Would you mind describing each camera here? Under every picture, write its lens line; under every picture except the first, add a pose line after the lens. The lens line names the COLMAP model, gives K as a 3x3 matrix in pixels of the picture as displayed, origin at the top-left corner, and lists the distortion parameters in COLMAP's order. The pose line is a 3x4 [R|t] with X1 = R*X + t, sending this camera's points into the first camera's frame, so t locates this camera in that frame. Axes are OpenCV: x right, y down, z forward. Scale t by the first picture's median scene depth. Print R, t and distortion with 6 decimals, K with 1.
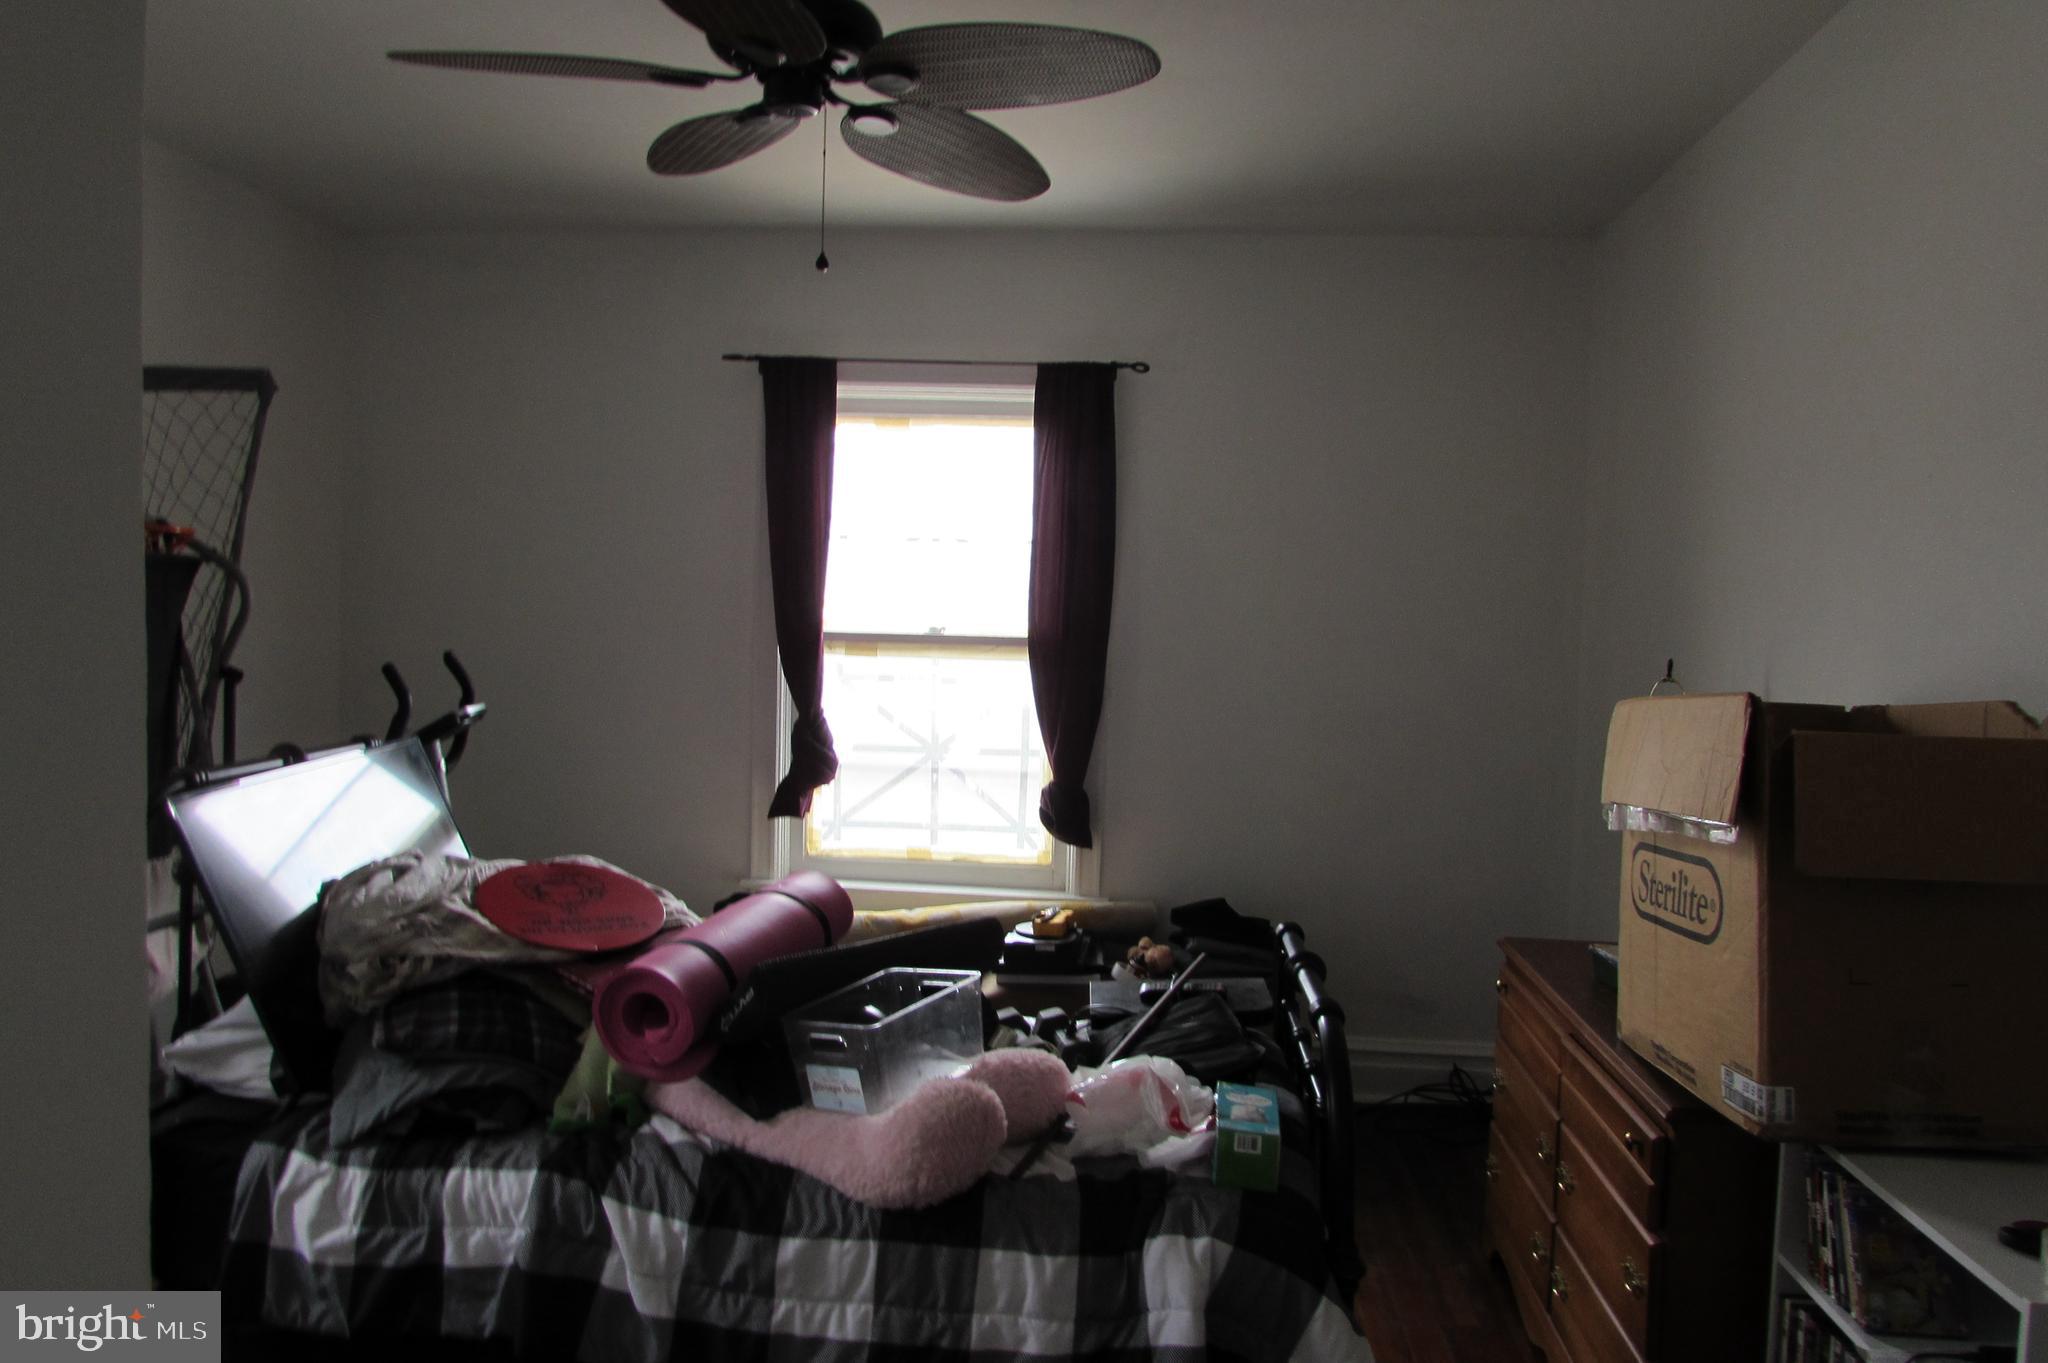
lens RADIAL K [[1445.4, 0, 1011.4], [0, 1445.4, 673.6], [0, 0, 1]] dist [-0.031792, 0.006080]
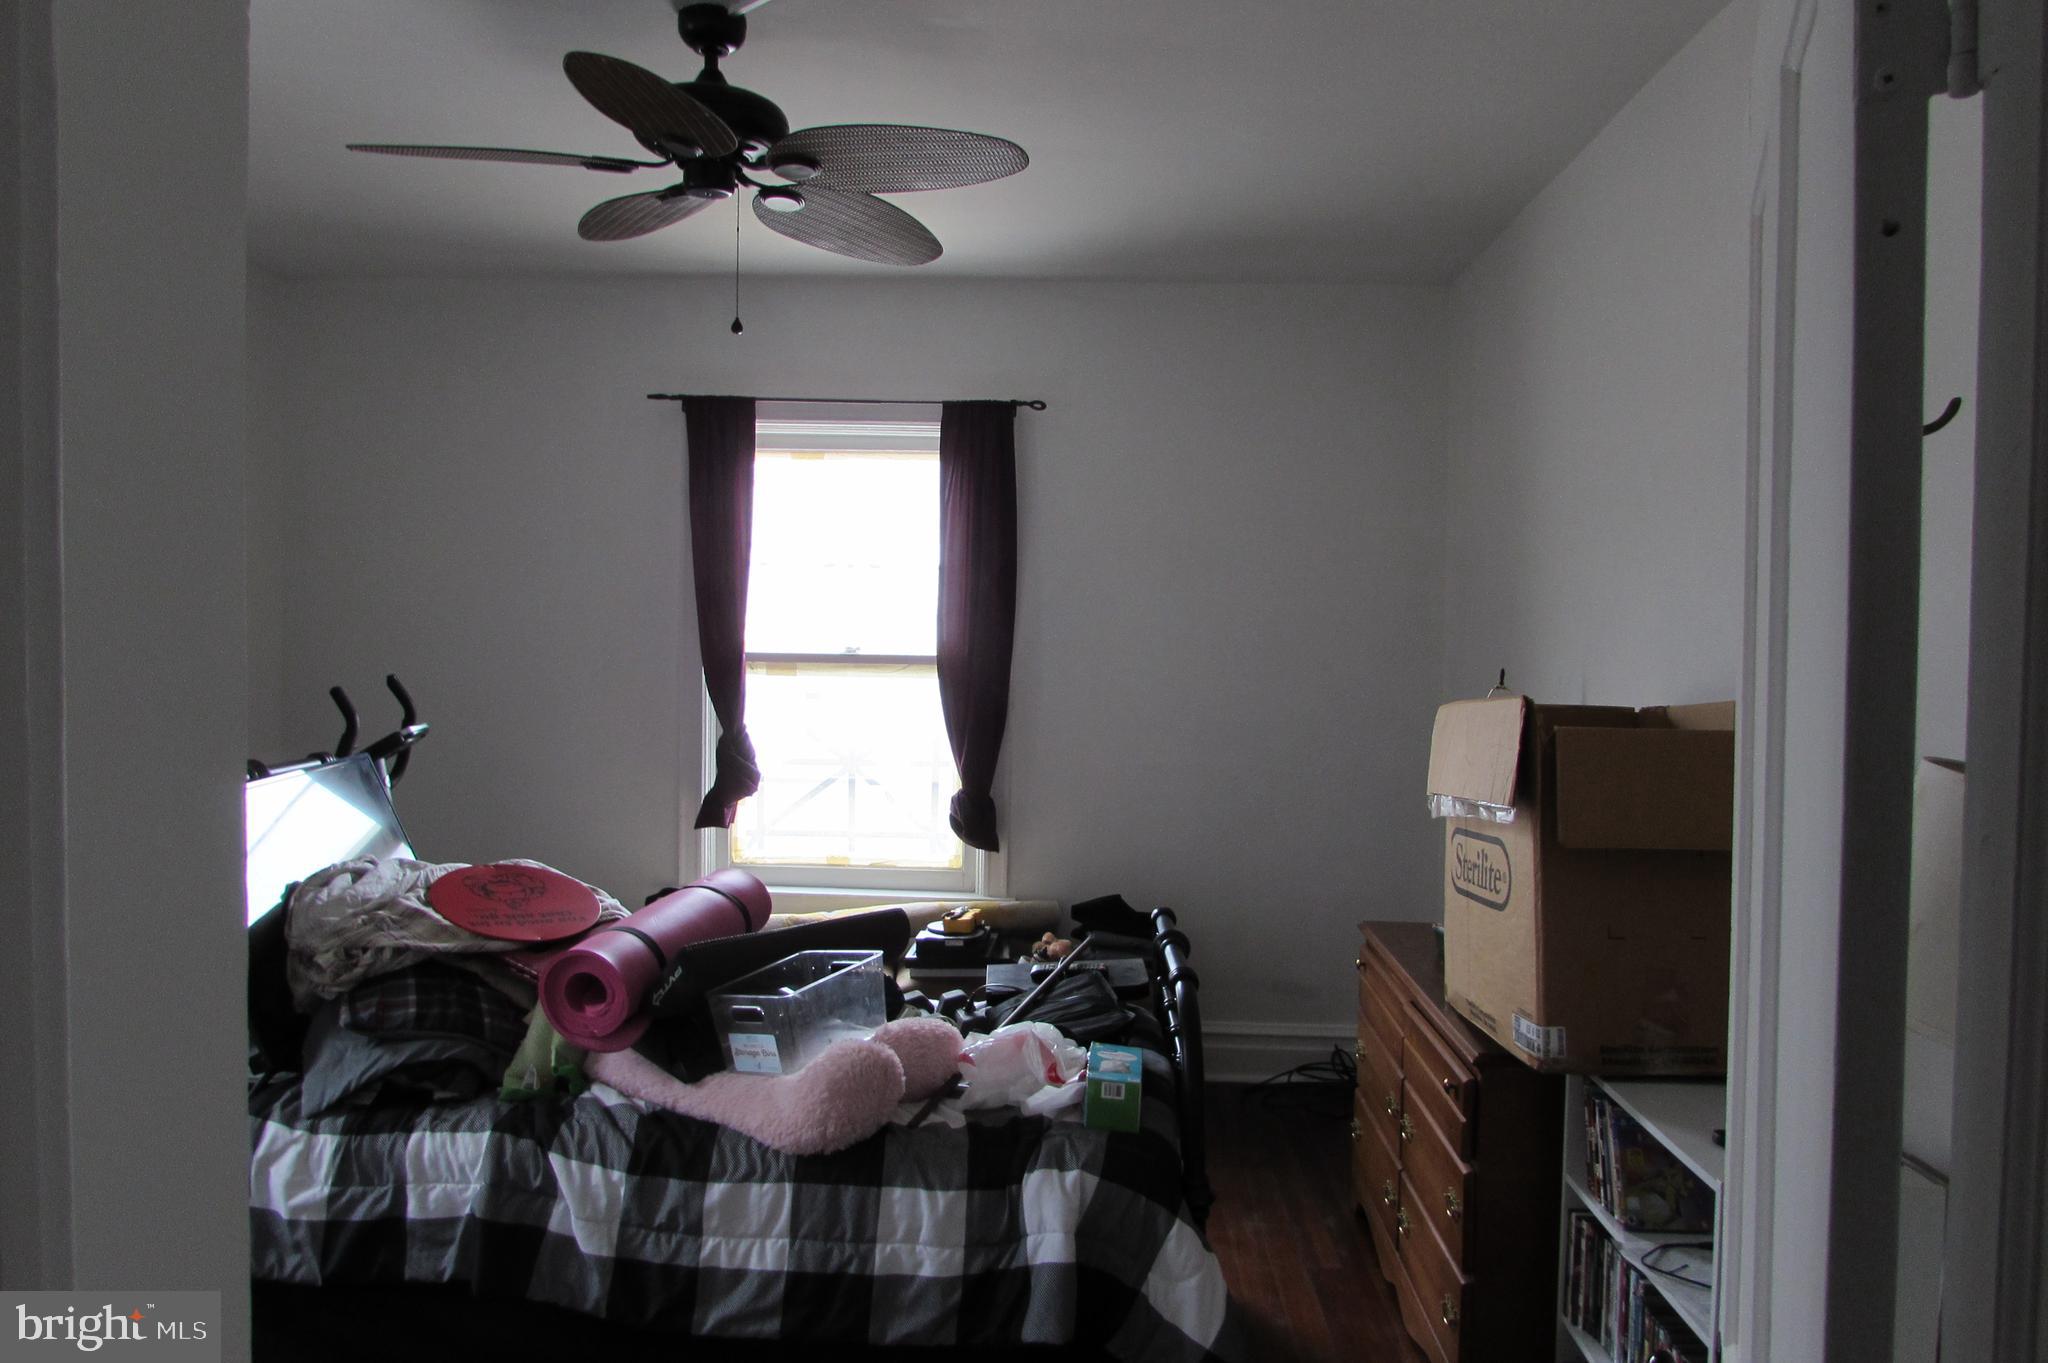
lens RADIAL K [[1445.4, 0, 1006.0], [0, 1445.4, 672.1], [0, 0, 1]] dist [-0.031792, 0.006080]
pose [[0.998900, -0.011606, 0.045437, 0.026117], [0.012232, 0.999834, -0.013526, 0.003981], [-0.045273, 0.014067, 0.998876, -0.140900]]
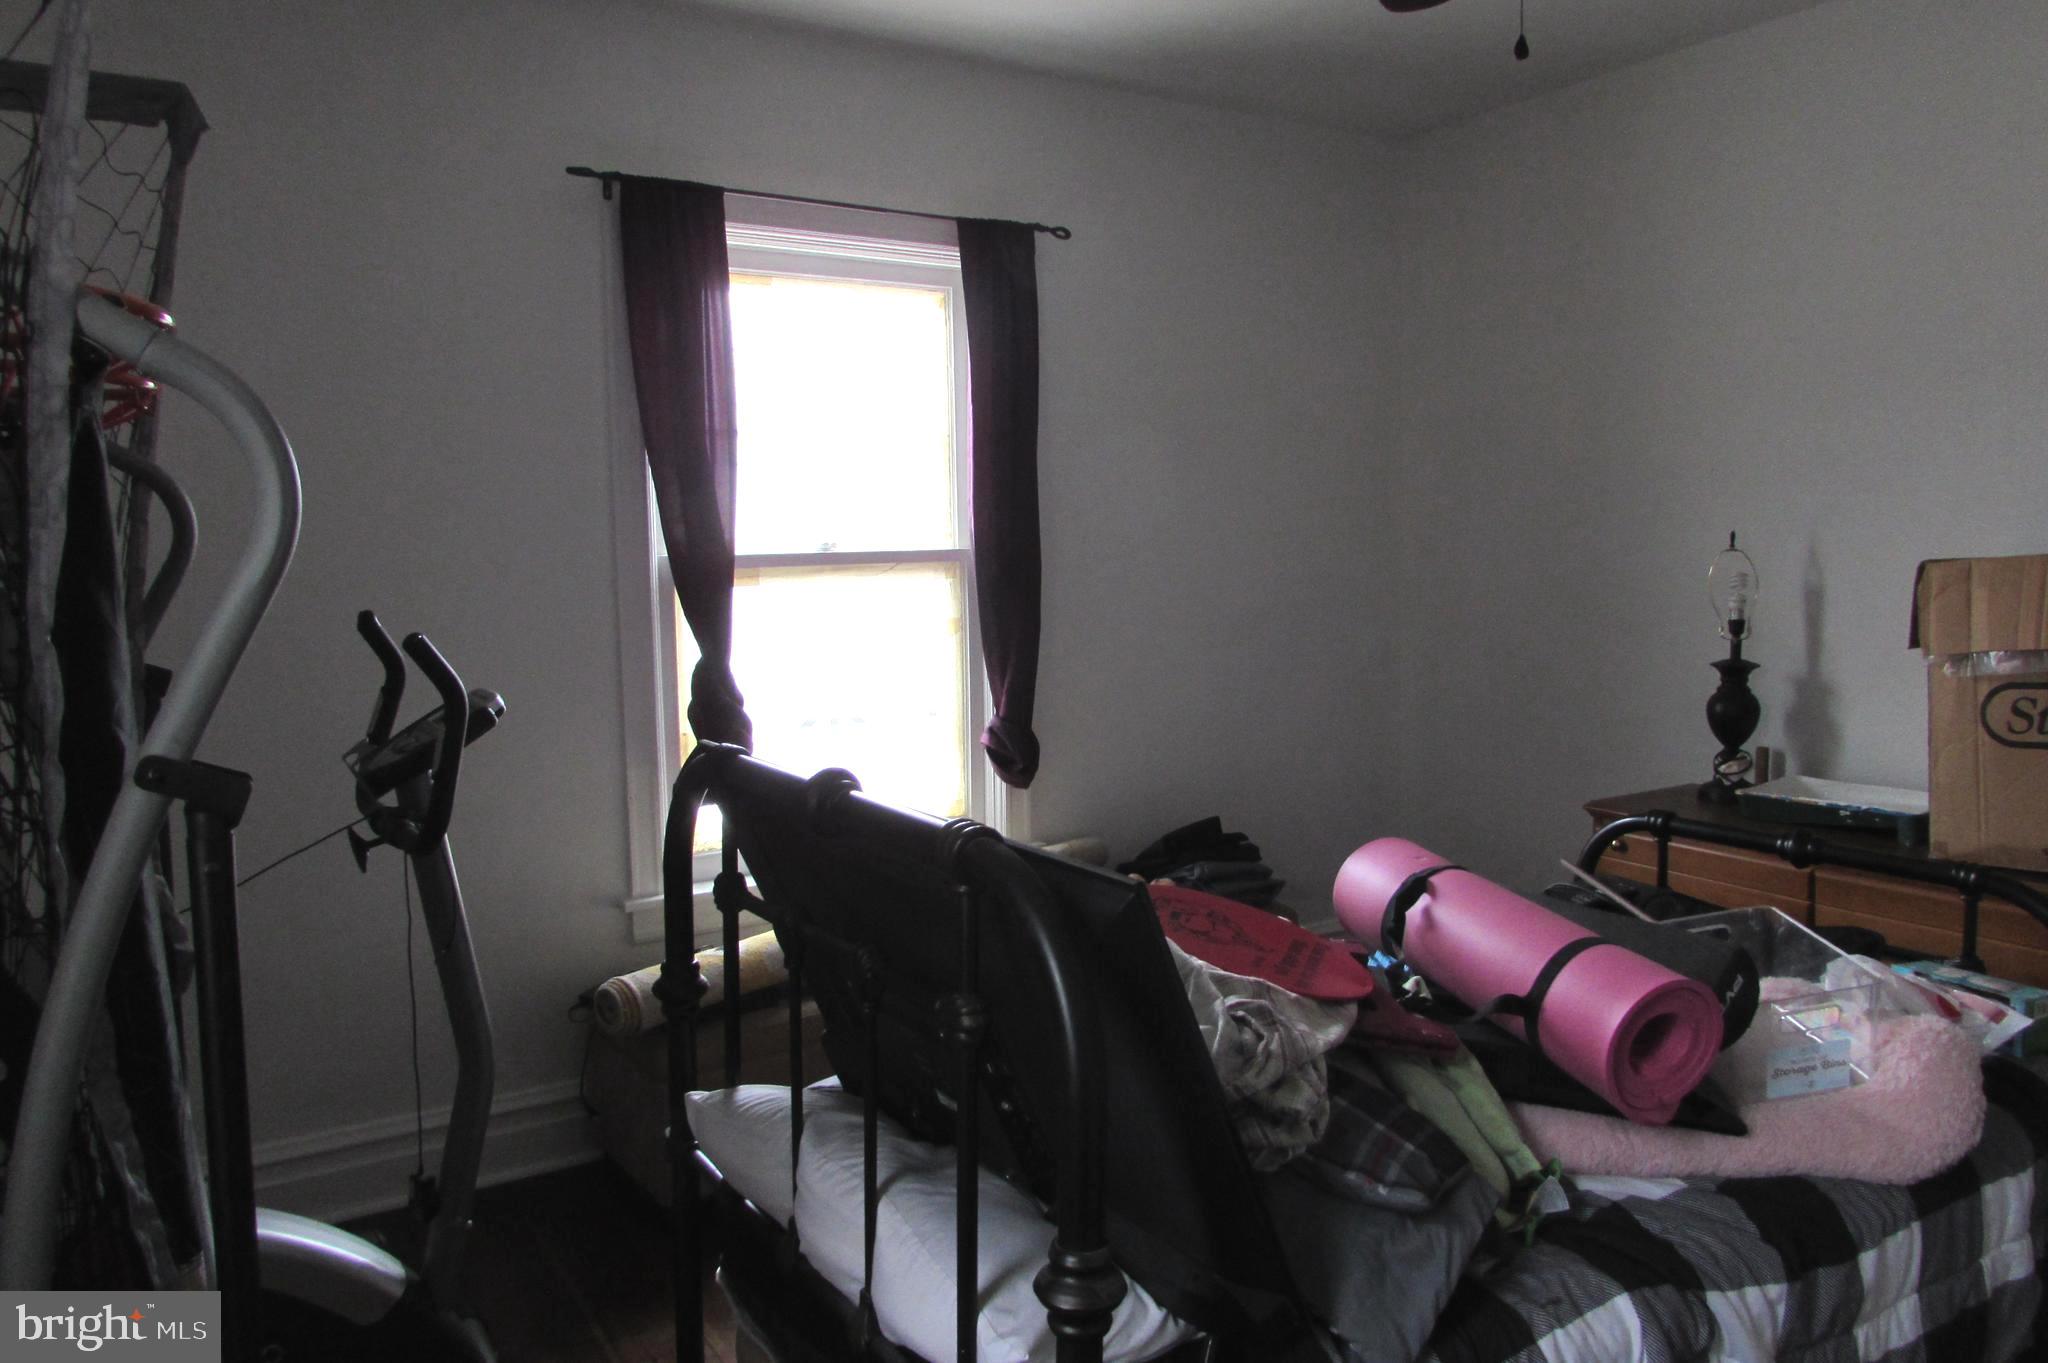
lens RADIAL K [[1445.4, 0, 1026.0], [0, 1445.4, 683.1], [0, 0, 1]] dist [-0.031792, 0.006080]
pose [[0.796210, -0.101981, 0.596363, -0.872399], [0.065450, 0.994426, 0.082669, -0.027570], [-0.601469, -0.026790, 0.798447, 0.570028]]
